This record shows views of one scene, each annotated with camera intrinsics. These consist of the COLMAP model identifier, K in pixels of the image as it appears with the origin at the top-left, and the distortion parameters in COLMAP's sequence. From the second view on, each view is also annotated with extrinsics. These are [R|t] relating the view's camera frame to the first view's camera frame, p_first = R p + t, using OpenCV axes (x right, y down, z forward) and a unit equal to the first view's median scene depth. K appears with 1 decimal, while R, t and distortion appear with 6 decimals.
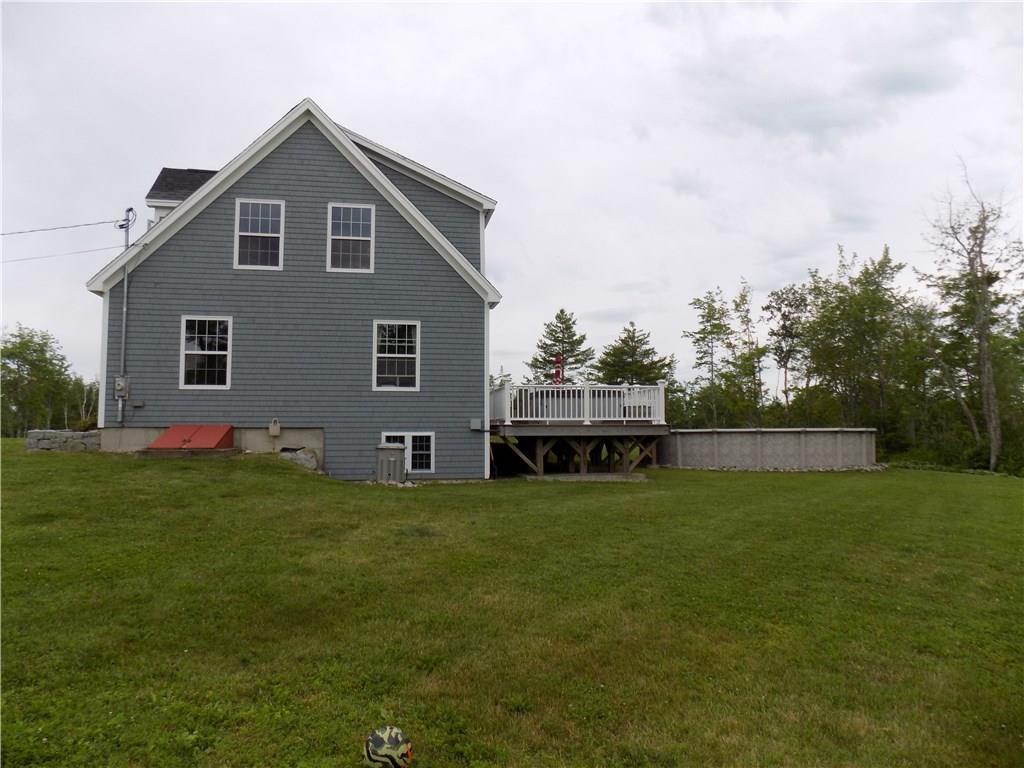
lens RADIAL K [[681.4, 0, 512.0], [0, 681.4, 384.0], [0, 0, 1]] dist [-0.080616, 0.066070]
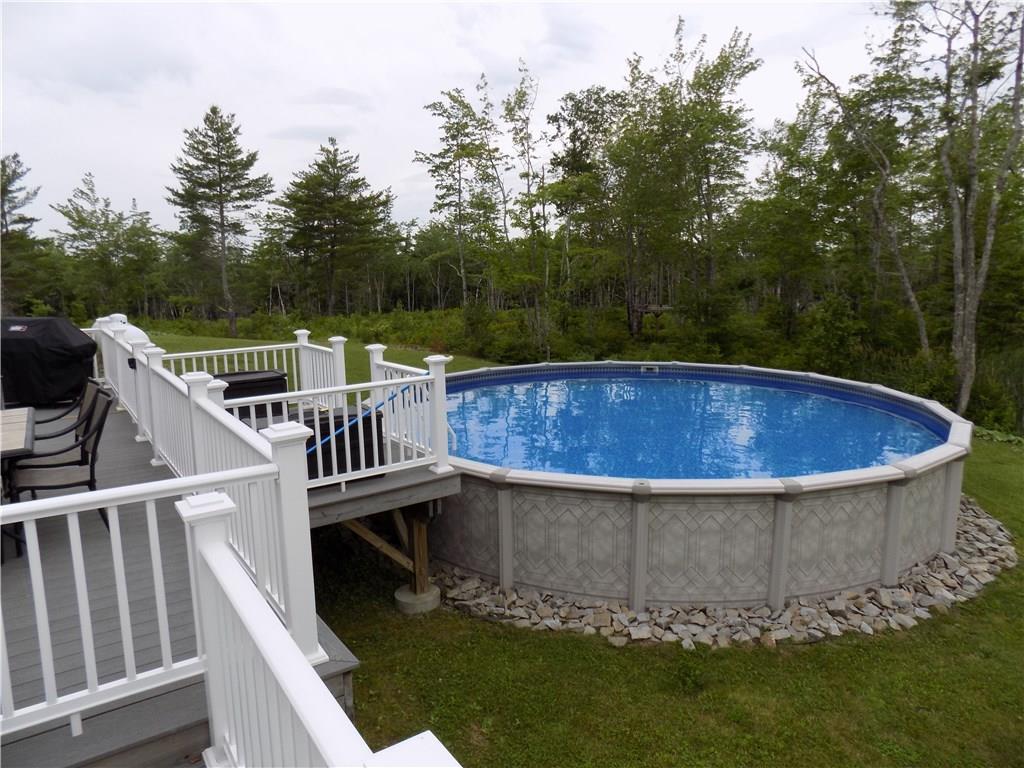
lens RADIAL K [[681.4, 0, 512.0], [0, 681.4, 384.0], [0, 0, 1]] dist [-0.080616, 0.066070]
pose [[0.910541, -0.079416, 0.405720, 0.055035], [-0.020336, 0.971584, 0.235818, -0.015898], [-0.412919, -0.222973, 0.883052, 0.317147]]
